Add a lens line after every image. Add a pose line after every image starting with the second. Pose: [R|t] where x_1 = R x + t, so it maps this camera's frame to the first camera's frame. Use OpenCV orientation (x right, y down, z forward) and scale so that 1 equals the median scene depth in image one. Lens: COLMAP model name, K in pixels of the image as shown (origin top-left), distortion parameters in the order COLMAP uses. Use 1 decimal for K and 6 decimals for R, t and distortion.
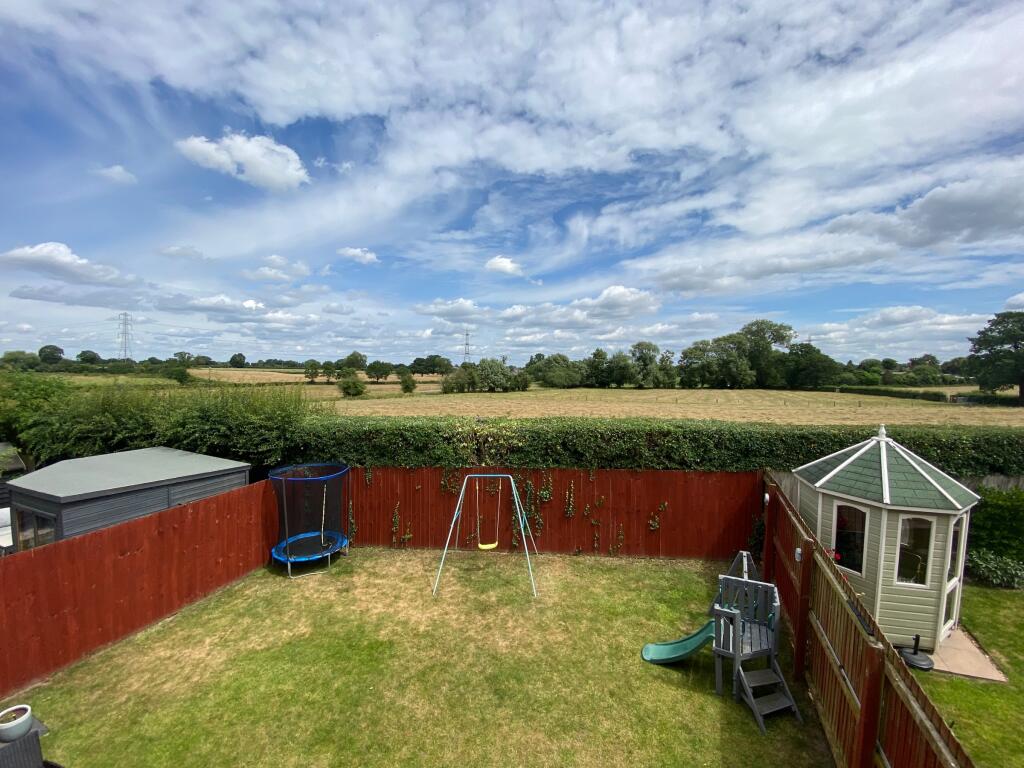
lens RADIAL K [[411.1, 0, 509.7], [0, 411.1, 381.8], [0, 0, 1]] dist [0.001278, -0.011268]
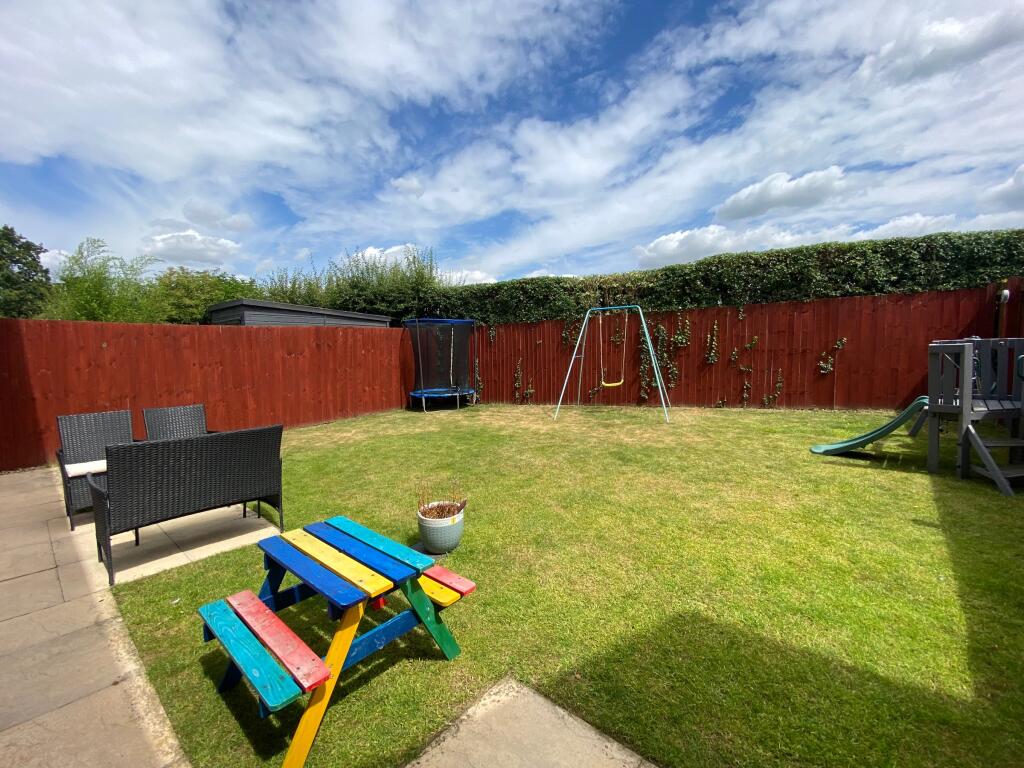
lens RADIAL K [[411.1, 0, 510.1], [0, 411.1, 383.5], [0, 0, 1]] dist [0.001278, -0.011268]
pose [[0.953073, 0.003176, -0.302725, 0.004701], [0.010782, 0.998955, 0.044425, 0.345437], [0.302550, -0.045604, 0.952042, 0.049147]]
